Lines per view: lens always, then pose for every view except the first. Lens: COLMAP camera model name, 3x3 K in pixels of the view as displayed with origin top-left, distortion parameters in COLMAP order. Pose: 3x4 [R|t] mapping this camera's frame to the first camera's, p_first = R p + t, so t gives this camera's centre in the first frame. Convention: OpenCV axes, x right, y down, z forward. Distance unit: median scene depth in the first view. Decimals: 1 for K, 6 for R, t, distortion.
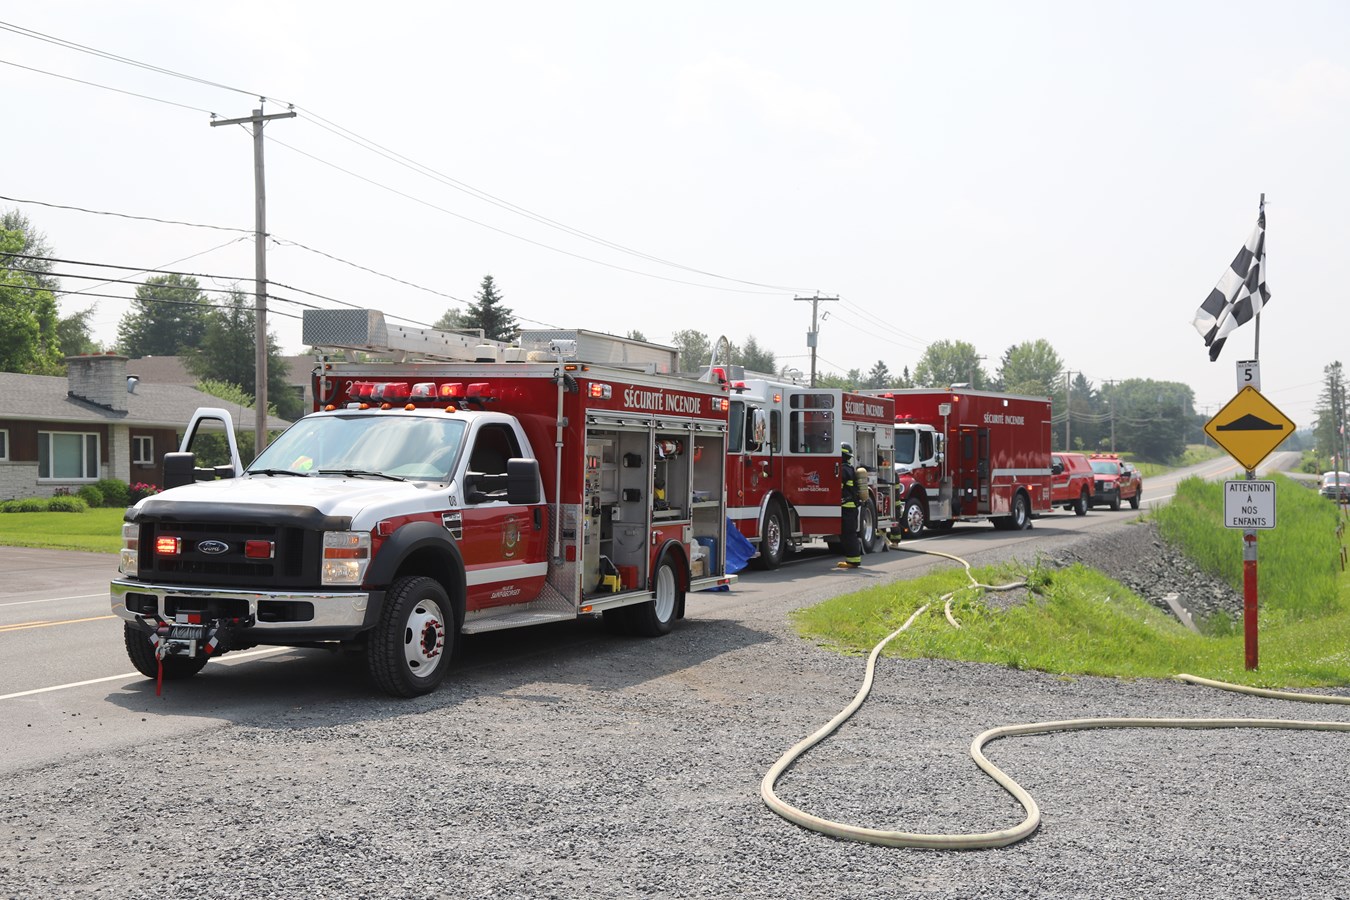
lens RADIAL K [[1756.5, 0, 675.0], [0, 1756.5, 450.0], [0, 0, 1]] dist [0.116357, 0.026163]
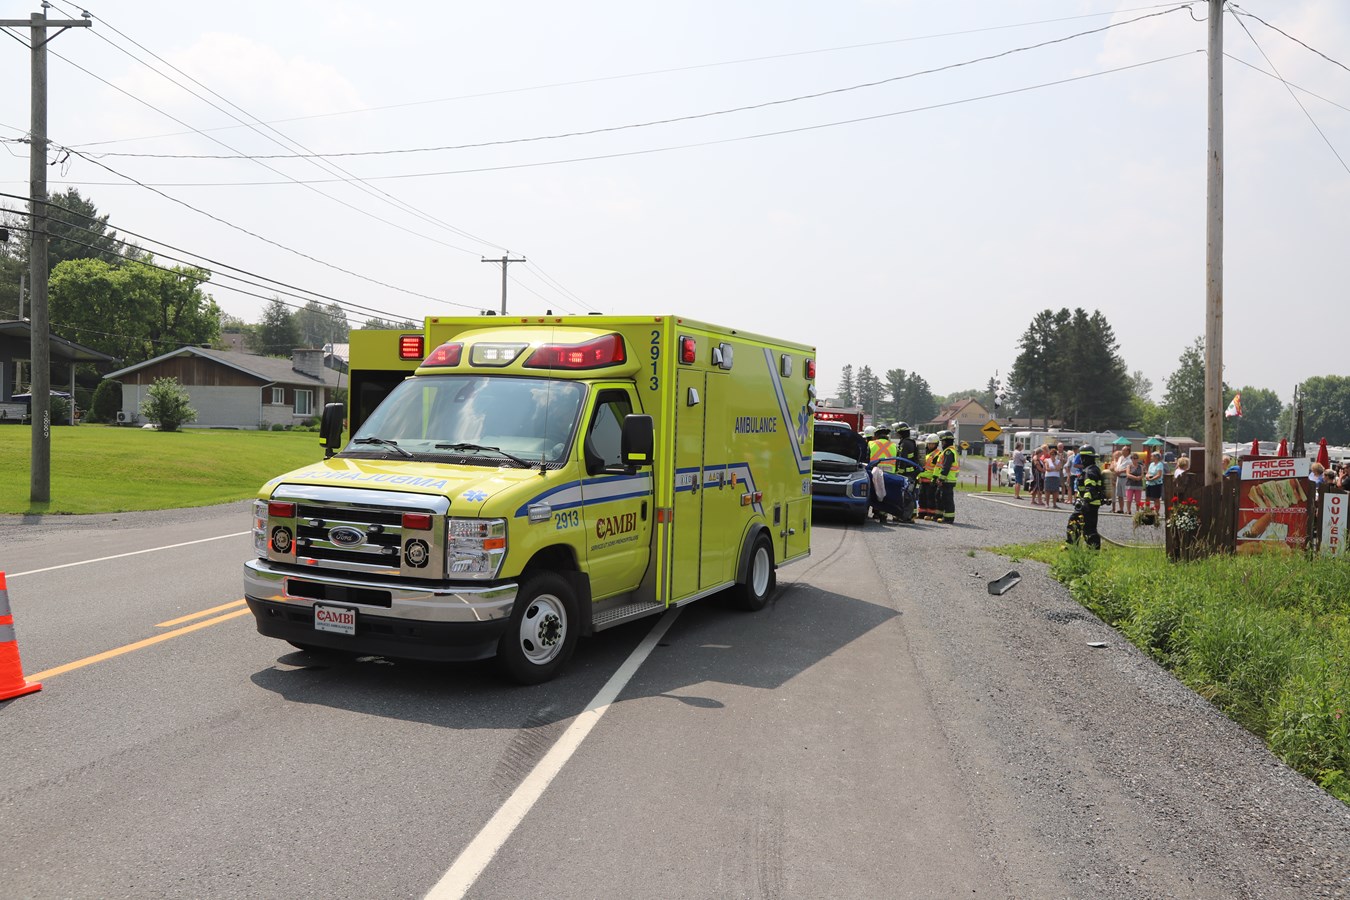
lens RADIAL K [[1271.4, 0, 654.2], [0, 1271.4, 452.2], [0, 0, 1]] dist [-0.002063, 0.015803]
pose [[0.972403, 0.036230, 0.230476, -0.109864], [-0.045793, 0.998292, 0.036275, -0.003754], [-0.228769, -0.045828, 0.972402, -0.159356]]
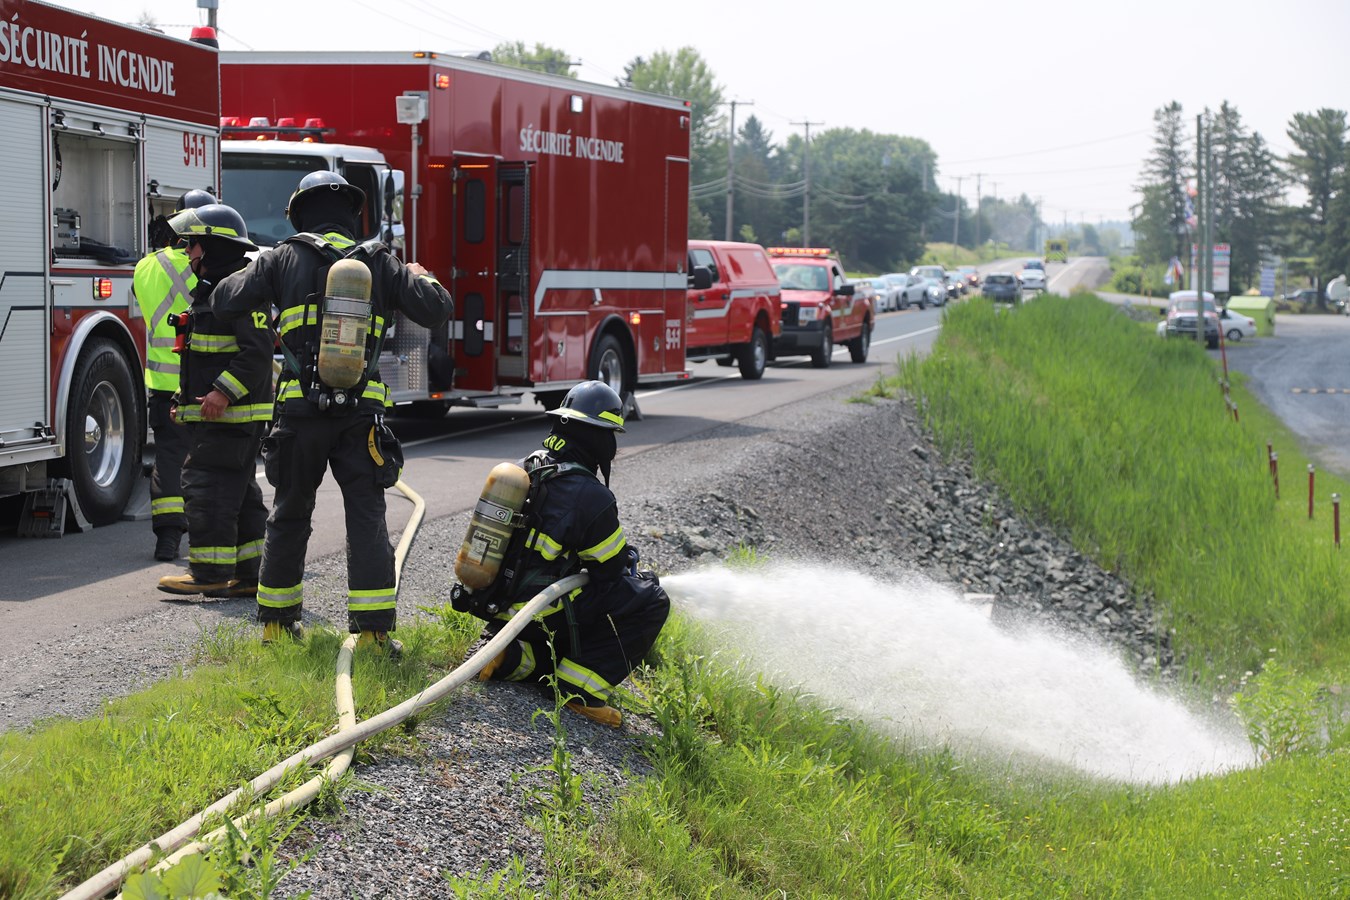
lens RADIAL K [[1930.0, 0, 675.0], [0, 1930.0, 450.0], [0, 0, 1]] dist [0.149667, 0.050523]
pose [[0.981809, -0.000349, 0.189871, 0.115043], [-0.017803, 0.995424, 0.093887, 0.008621], [-0.189035, -0.095559, 0.977310, 0.512865]]
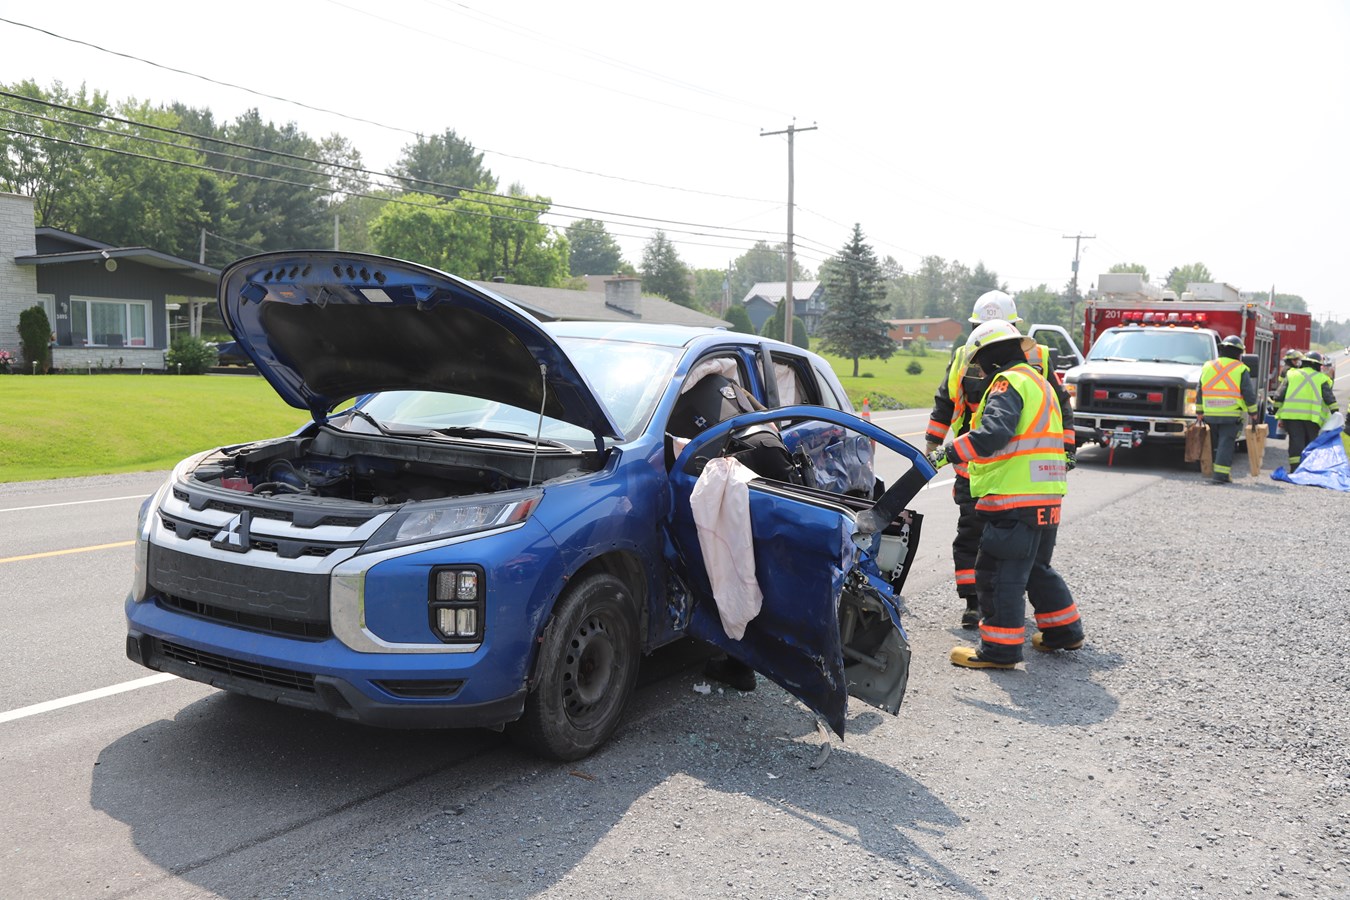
lens RADIAL K [[1271.4, 0, 654.2], [0, 1271.4, 452.2], [0, 0, 1]] dist [-0.002063, 0.015803]
pose [[0.984978, 0.027129, -0.170537, -0.041246], [-0.012018, 0.995957, 0.089023, -0.000362], [0.172263, -0.085636, 0.981322, -0.041310]]
